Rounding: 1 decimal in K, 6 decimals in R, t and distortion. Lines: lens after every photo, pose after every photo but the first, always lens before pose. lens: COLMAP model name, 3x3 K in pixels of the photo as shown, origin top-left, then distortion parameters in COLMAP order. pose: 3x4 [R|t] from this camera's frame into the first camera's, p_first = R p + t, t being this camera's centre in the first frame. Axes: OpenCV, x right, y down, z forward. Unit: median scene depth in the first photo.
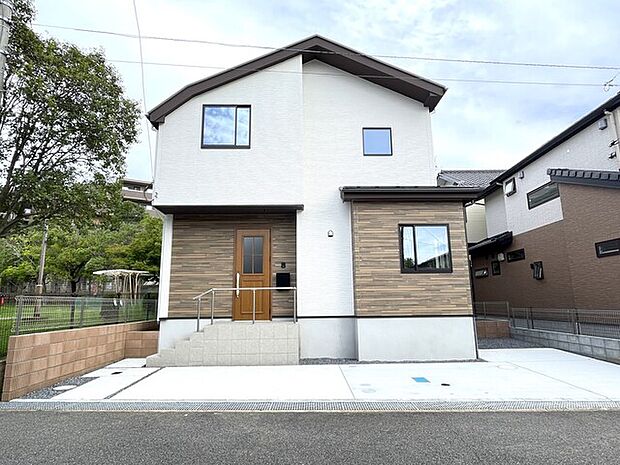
lens RADIAL K [[364.7, 0, 307.7], [0, 364.7, 235.3], [0, 0, 1]] dist [-0.005541, 0.000851]
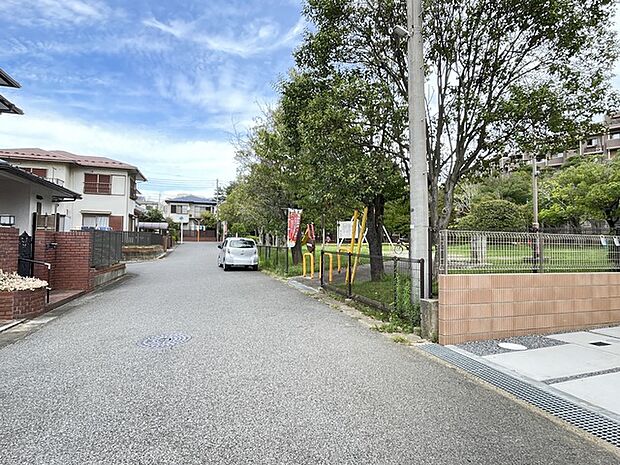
lens RADIAL K [[364.7, 0, 310.8], [0, 364.7, 230.8], [0, 0, 1]] dist [-0.005541, 0.000851]
pose [[0.288172, -0.021388, -0.957340, -0.038139], [0.160273, 0.986725, 0.026200, 0.083690], [0.944071, -0.160986, 0.287774, 0.403247]]
